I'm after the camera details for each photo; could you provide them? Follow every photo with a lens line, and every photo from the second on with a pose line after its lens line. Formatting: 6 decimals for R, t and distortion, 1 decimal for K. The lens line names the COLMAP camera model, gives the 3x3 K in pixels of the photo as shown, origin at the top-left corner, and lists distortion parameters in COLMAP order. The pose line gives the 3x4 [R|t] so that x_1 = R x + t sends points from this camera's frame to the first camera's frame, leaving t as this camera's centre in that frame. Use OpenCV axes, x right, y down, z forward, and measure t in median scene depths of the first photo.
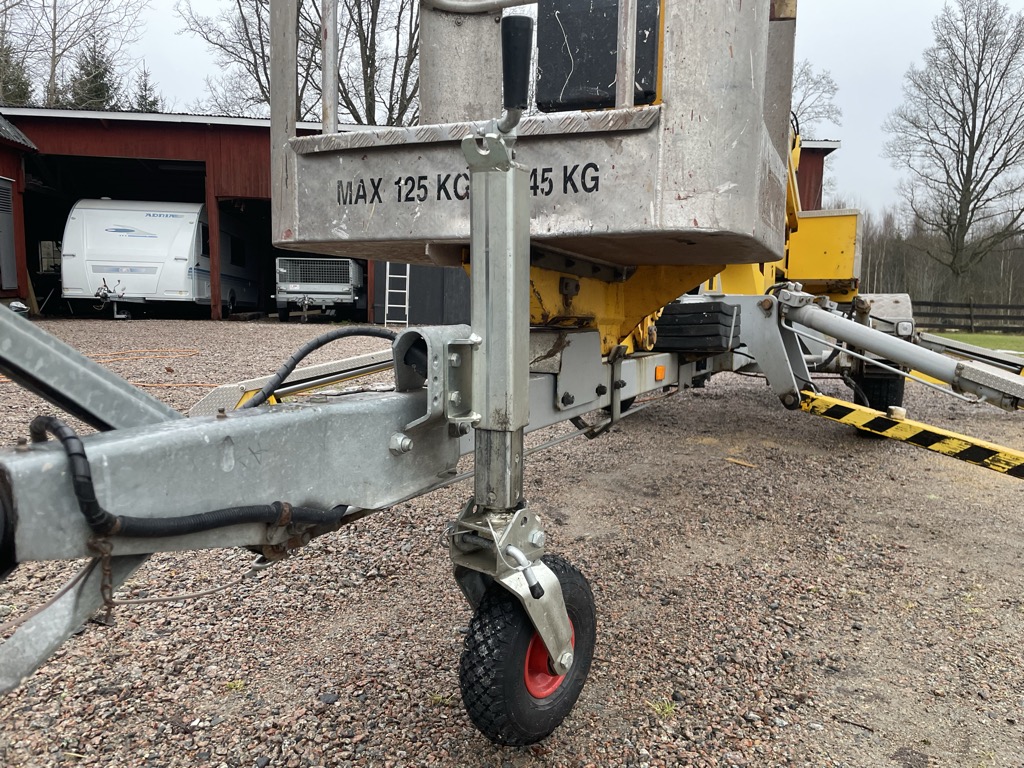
lens RADIAL K [[760.0, 0, 525.8], [0, 760.0, 373.8], [0, 0, 1]] dist [0.059525, -0.084331]
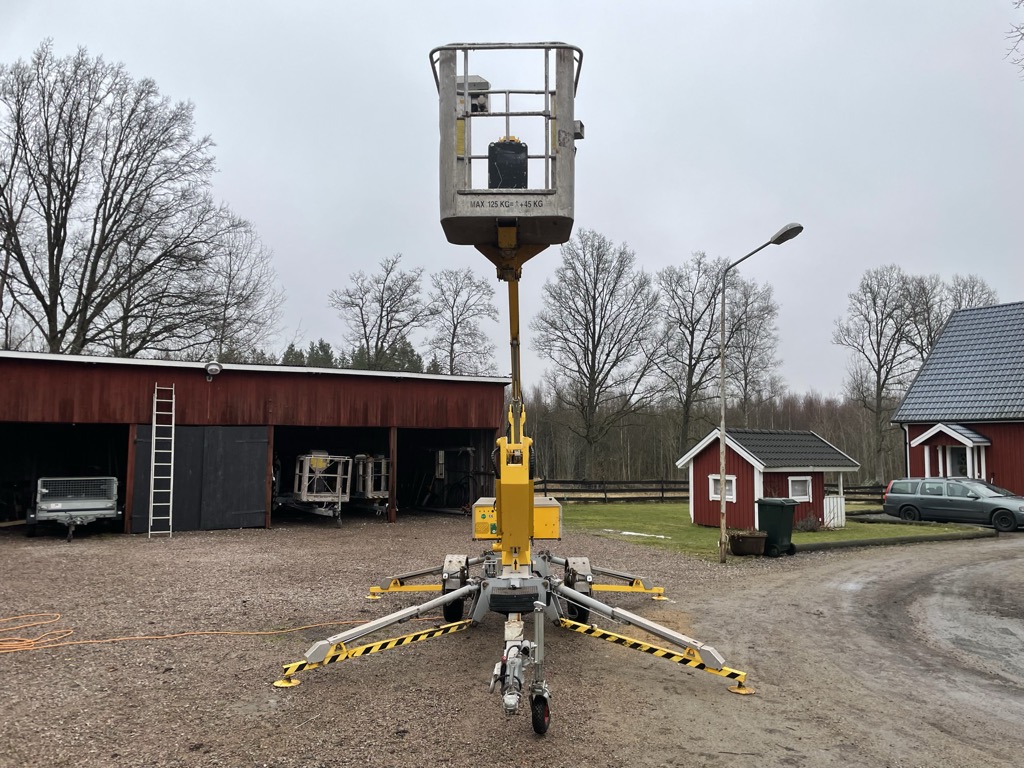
lens RADIAL K [[747.1, 0, 514.7], [0, 747.1, 393.5], [0, 0, 1]] dist [0.091599, -0.113605]
pose [[0.917522, 0.016630, 0.397337, -0.138313], [0.054978, 0.984228, -0.168147, -0.053130], [-0.393867, 0.176124, 0.902136, -0.235637]]
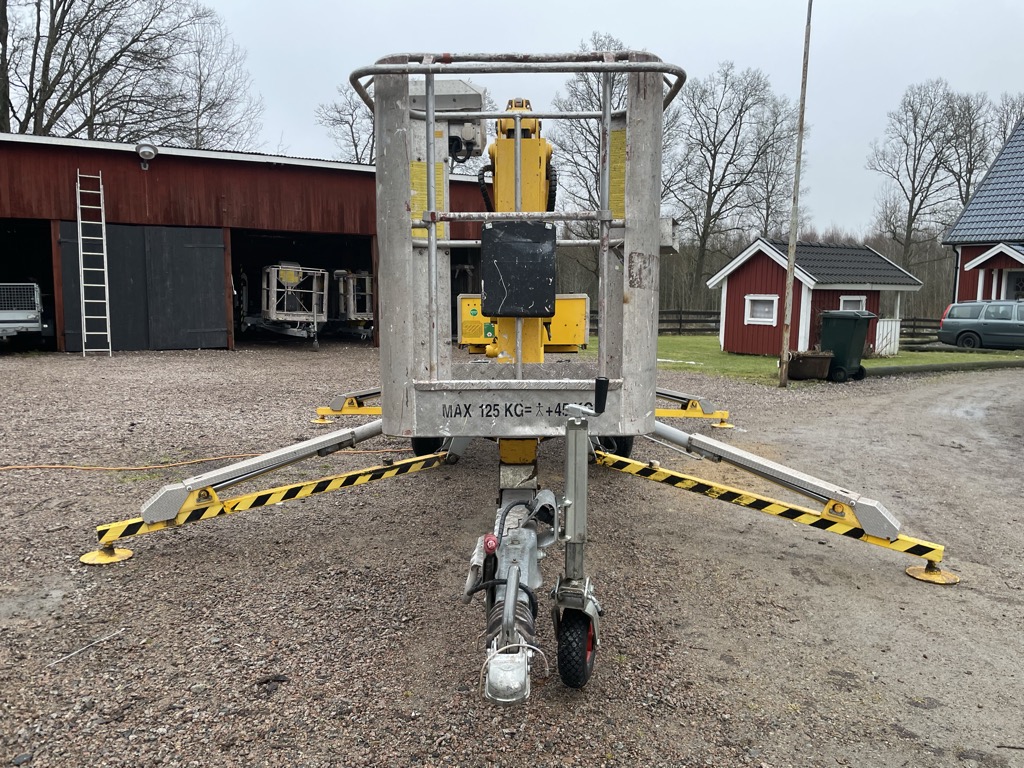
lens RADIAL K [[747.1, 0, 514.7], [0, 747.1, 393.5], [0, 0, 1]] dist [0.091599, -0.113605]
pose [[0.919868, -0.059870, 0.387632, -0.063511], [0.048109, 0.998041, 0.039984, -0.028068], [-0.389266, -0.018131, 0.920947, -0.056491]]
